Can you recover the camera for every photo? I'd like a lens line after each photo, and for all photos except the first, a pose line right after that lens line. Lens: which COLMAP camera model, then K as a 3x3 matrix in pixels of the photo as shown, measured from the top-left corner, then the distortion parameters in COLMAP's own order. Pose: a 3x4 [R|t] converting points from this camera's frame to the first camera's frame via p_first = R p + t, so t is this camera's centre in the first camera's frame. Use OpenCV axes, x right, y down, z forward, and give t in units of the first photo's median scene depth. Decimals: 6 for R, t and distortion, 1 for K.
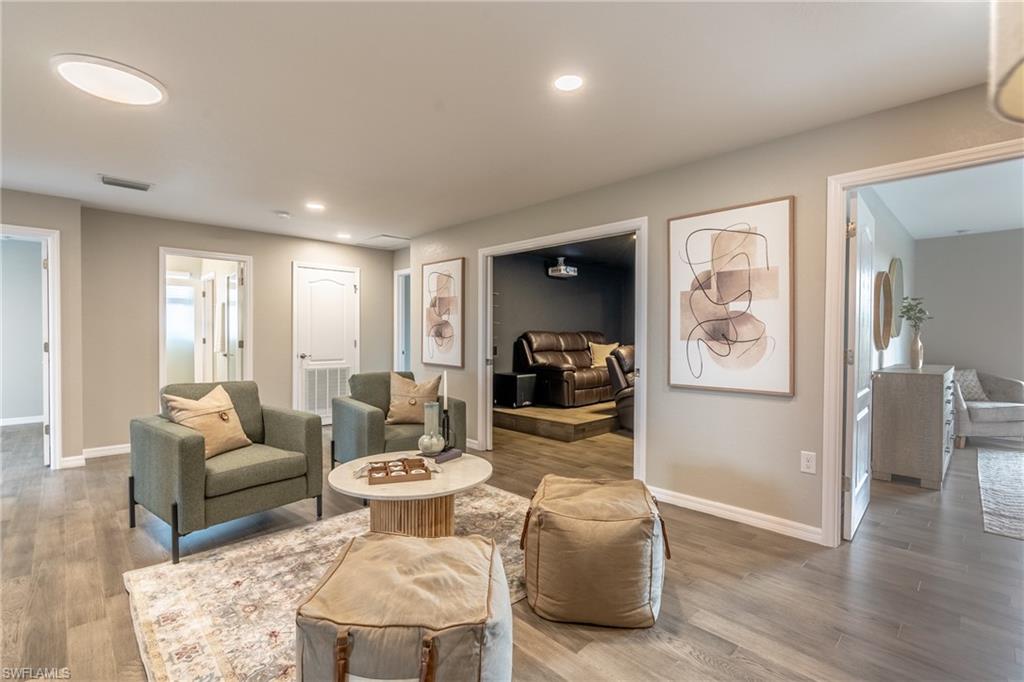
lens RADIAL K [[468.8, 0, 512.0], [0, 468.8, 341.0], [0, 0, 1]] dist [-0.003574, -0.000302]
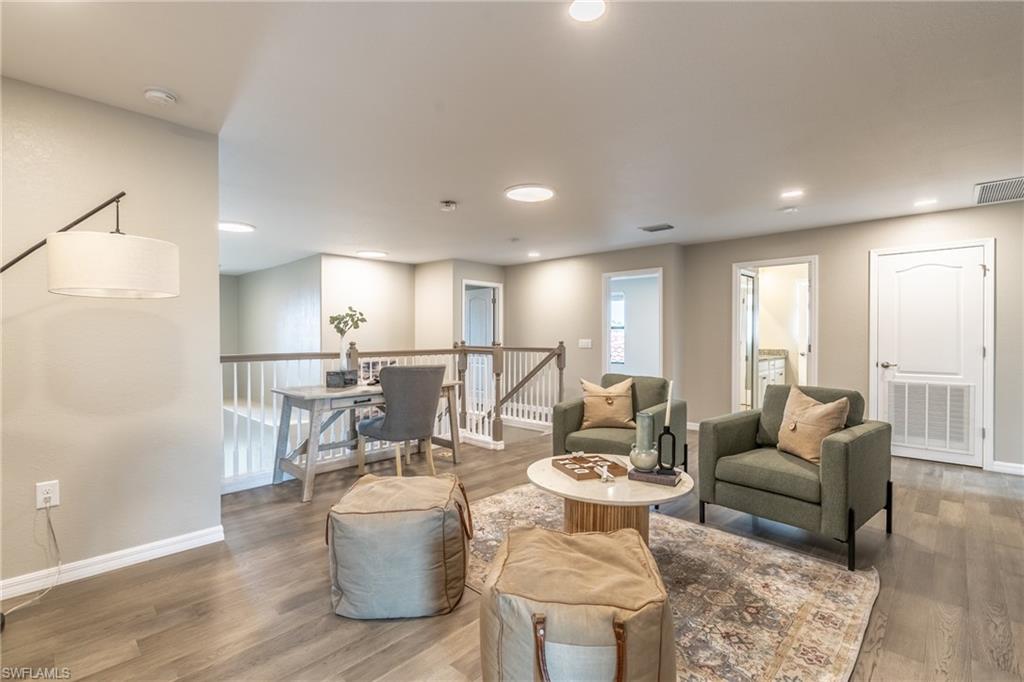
lens RADIAL K [[468.8, 0, 512.0], [0, 468.8, 341.0], [0, 0, 1]] dist [-0.003574, -0.000302]
pose [[0.038446, 0.001420, -0.999260, 0.400727], [-0.015450, 0.999880, 0.000827, -0.000313], [0.999141, 0.015406, 0.038463, 0.397250]]
